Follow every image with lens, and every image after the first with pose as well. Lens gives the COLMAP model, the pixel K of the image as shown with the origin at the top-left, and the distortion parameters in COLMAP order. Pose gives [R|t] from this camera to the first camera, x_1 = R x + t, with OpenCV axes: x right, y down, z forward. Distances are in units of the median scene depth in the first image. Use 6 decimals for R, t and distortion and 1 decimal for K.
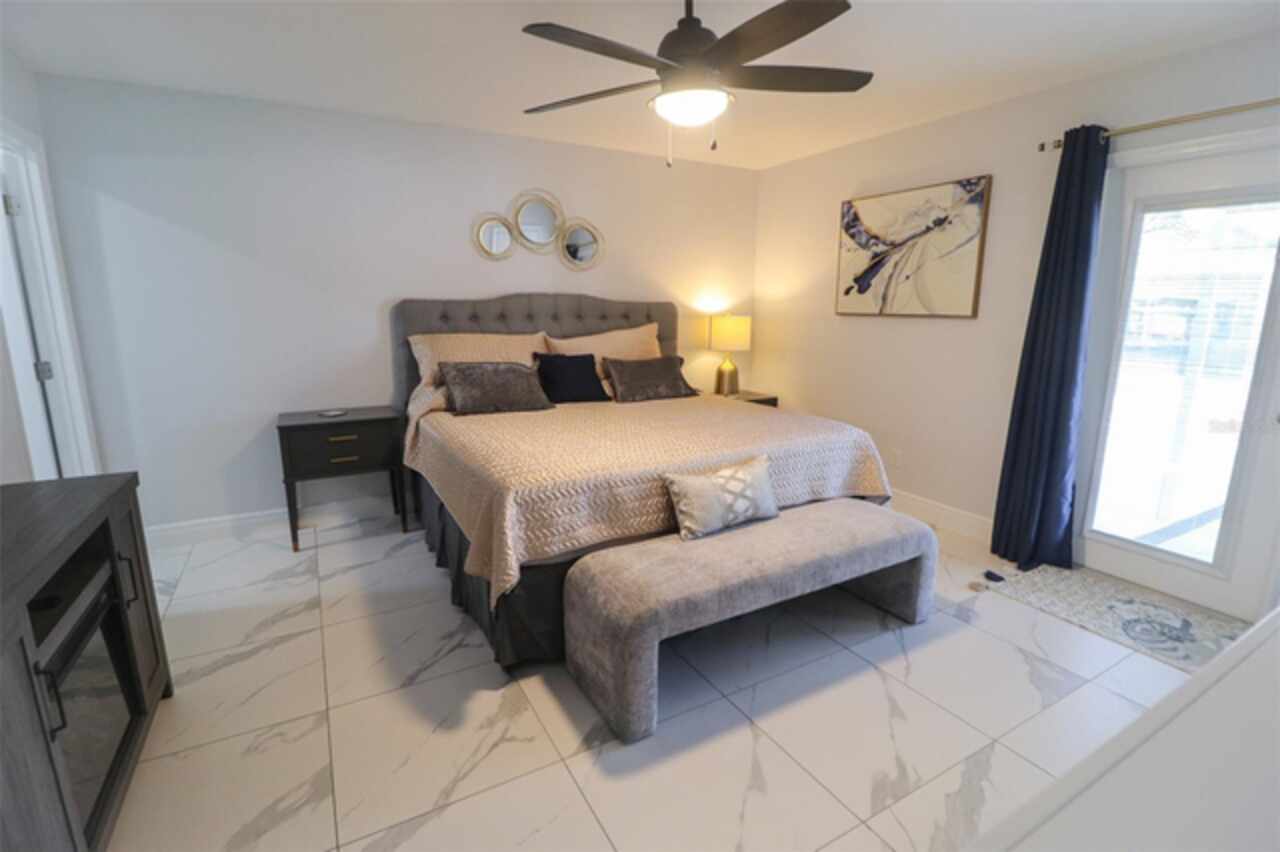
lens RADIAL K [[596.0, 0, 650.0], [0, 596.0, 429.6], [0, 0, 1]] dist [0.003086, -0.013345]
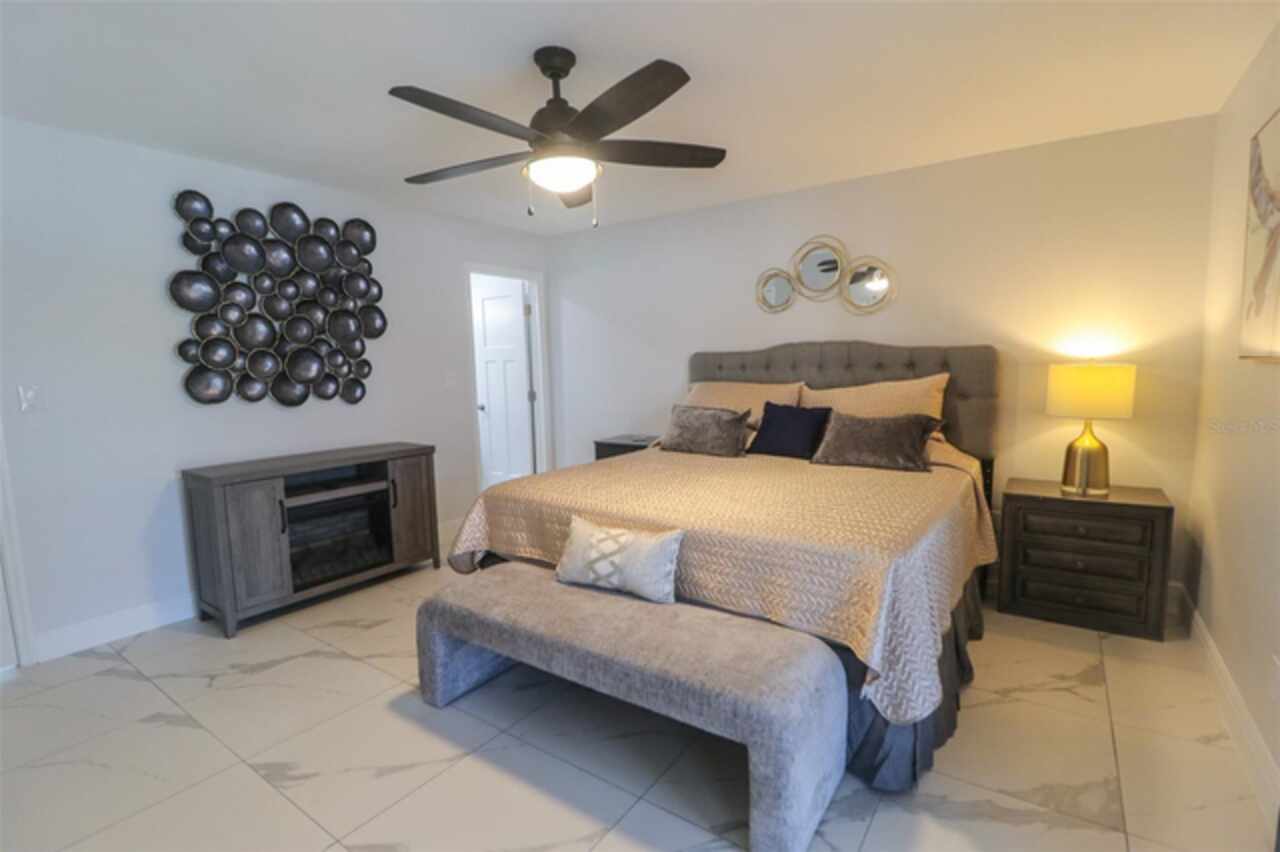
lens RADIAL K [[596.0, 0, 650.0], [0, 596.0, 429.6], [0, 0, 1]] dist [0.003086, -0.013345]
pose [[0.425922, 0.090072, -0.900265, 0.782576], [-0.161395, 0.986637, 0.022356, -0.091608], [0.890249, 0.135776, 0.434767, 0.497273]]
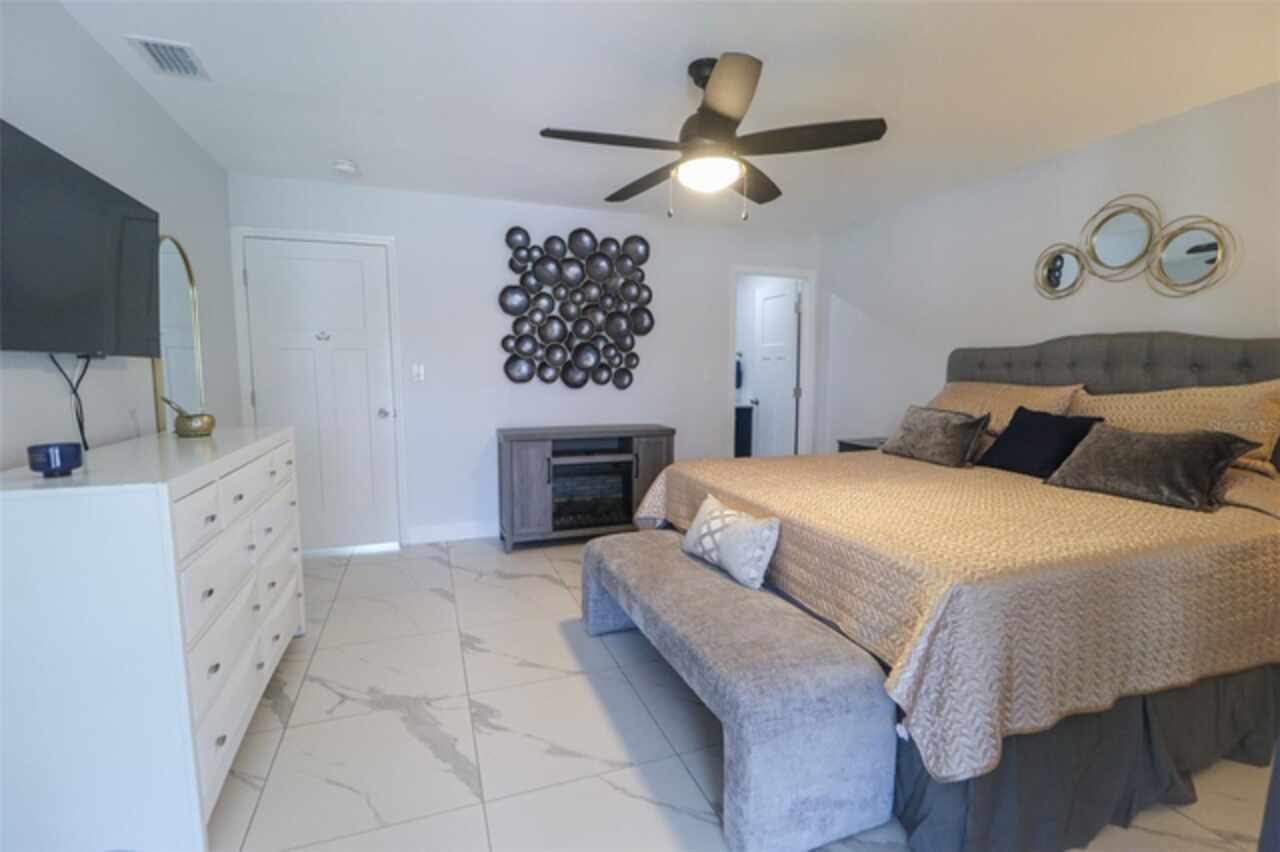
lens RADIAL K [[596.0, 0, 650.0], [0, 596.0, 429.6], [0, 0, 1]] dist [0.003086, -0.013345]
pose [[-0.163149, 0.093863, -0.982126, 0.871552], [-0.202022, 0.971193, 0.126378, -0.123612], [0.965696, 0.219029, -0.139487, 0.788624]]
